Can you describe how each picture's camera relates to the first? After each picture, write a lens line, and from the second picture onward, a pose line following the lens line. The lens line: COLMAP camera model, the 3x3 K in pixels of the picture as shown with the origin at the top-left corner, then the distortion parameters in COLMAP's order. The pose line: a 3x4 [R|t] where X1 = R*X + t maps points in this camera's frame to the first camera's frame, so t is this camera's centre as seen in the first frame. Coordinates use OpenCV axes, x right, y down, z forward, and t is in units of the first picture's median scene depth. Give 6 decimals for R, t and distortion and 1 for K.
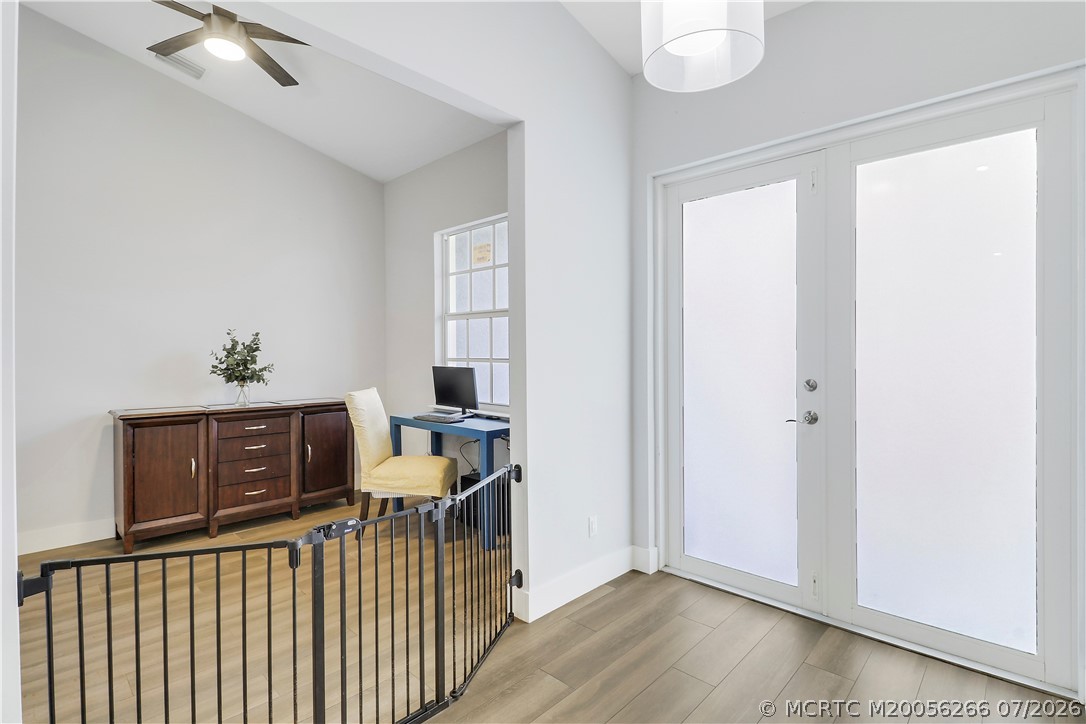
lens RADIAL K [[509.5, 0, 538.2], [0, 509.5, 365.1], [0, 0, 1]] dist [0.002144, -0.002975]
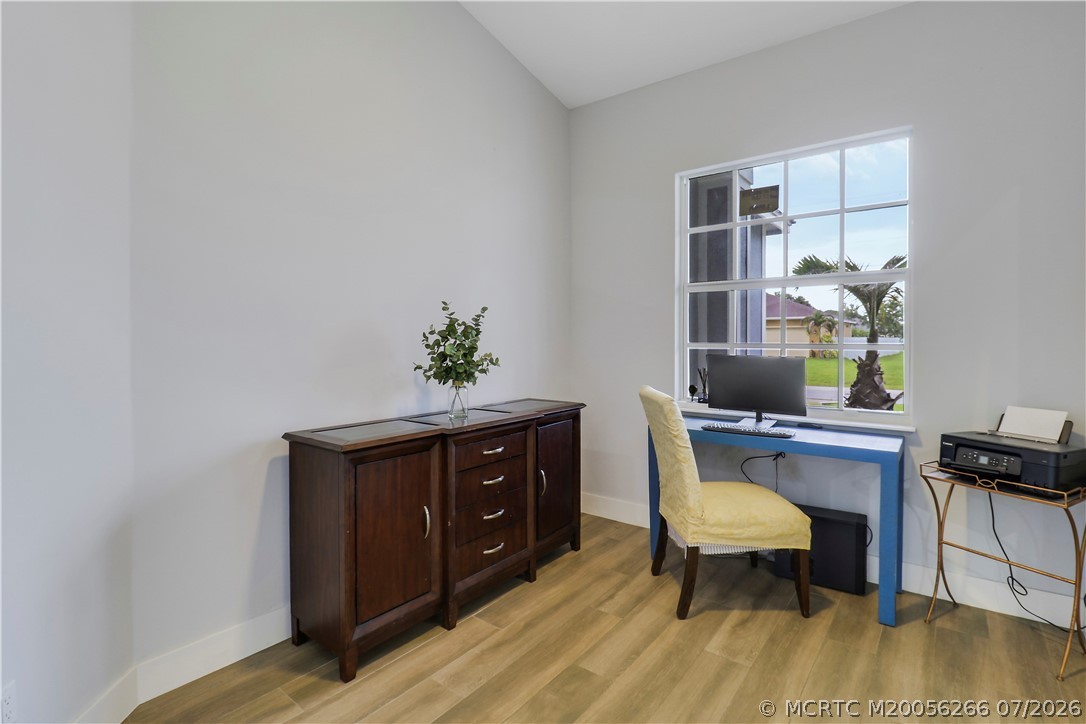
lens RADIAL K [[509.5, 0, 547.7], [0, 509.5, 351.9], [0, 0, 1]] dist [0.002144, -0.002975]
pose [[0.992864, -0.006707, 0.119062, -0.557979], [0.005908, 0.999958, 0.007067, -0.009231], [-0.119104, -0.006313, 0.992862, 0.337425]]
